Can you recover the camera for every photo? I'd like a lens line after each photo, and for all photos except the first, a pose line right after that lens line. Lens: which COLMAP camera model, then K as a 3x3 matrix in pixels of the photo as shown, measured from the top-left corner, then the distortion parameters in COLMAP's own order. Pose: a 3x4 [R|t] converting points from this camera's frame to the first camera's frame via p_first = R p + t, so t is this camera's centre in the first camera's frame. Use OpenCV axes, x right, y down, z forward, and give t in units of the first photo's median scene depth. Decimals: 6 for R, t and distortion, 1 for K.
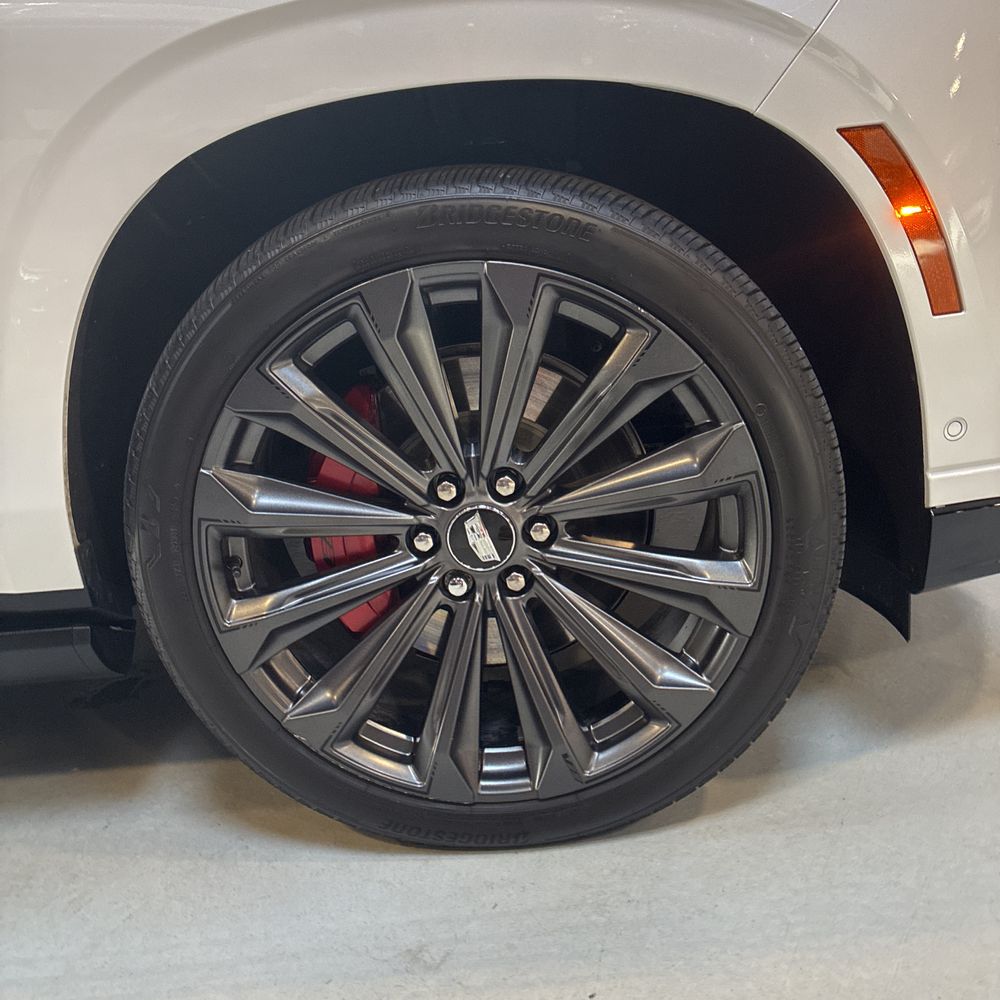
lens RADIAL K [[970.9, 0, 497.6], [0, 970.9, 491.5], [0, 0, 1]] dist [0.013736, 0.000000]
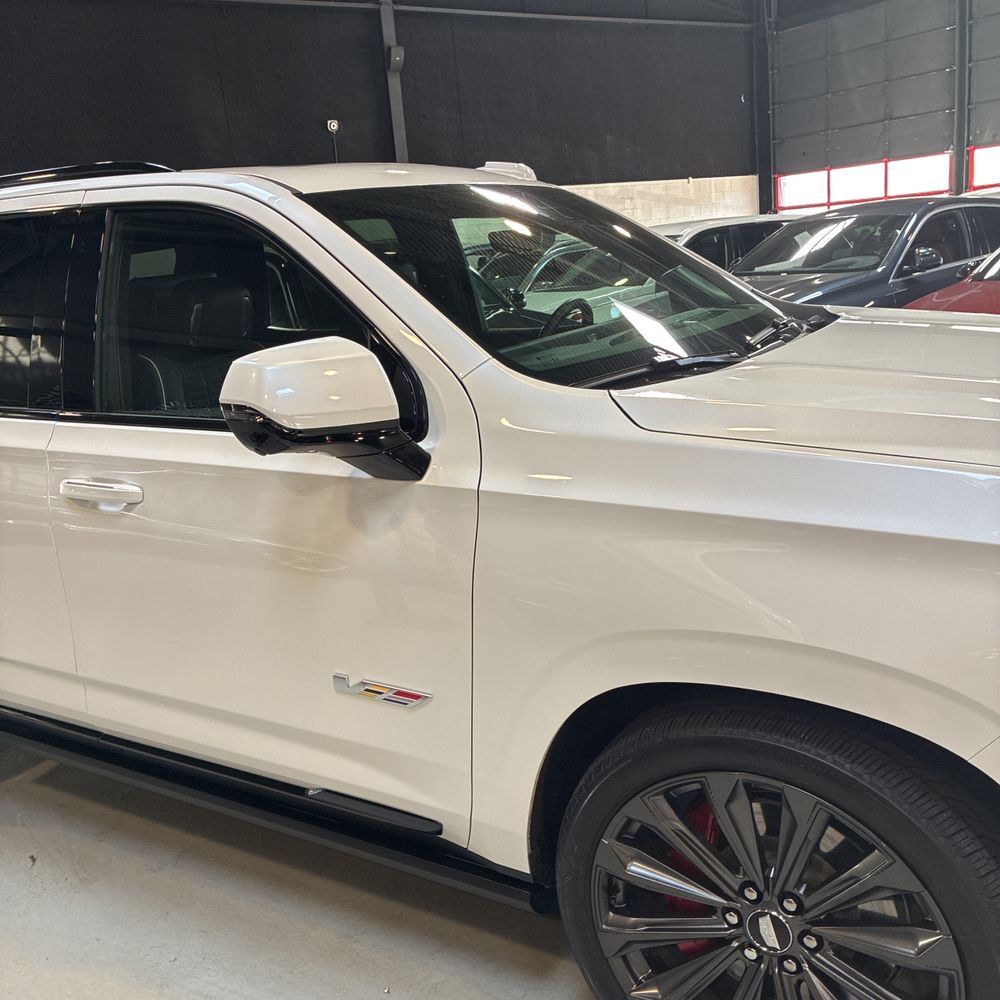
lens RADIAL K [[970.9, 0, 502.3], [0, 970.9, 498.1], [0, 0, 1]] dist [0.013736, 0.000000]
pose [[0.872403, 0.148635, -0.465641, 0.225237], [-0.162351, 0.986674, 0.010777, -0.561268], [0.461037, 0.066195, 0.884908, -0.568931]]
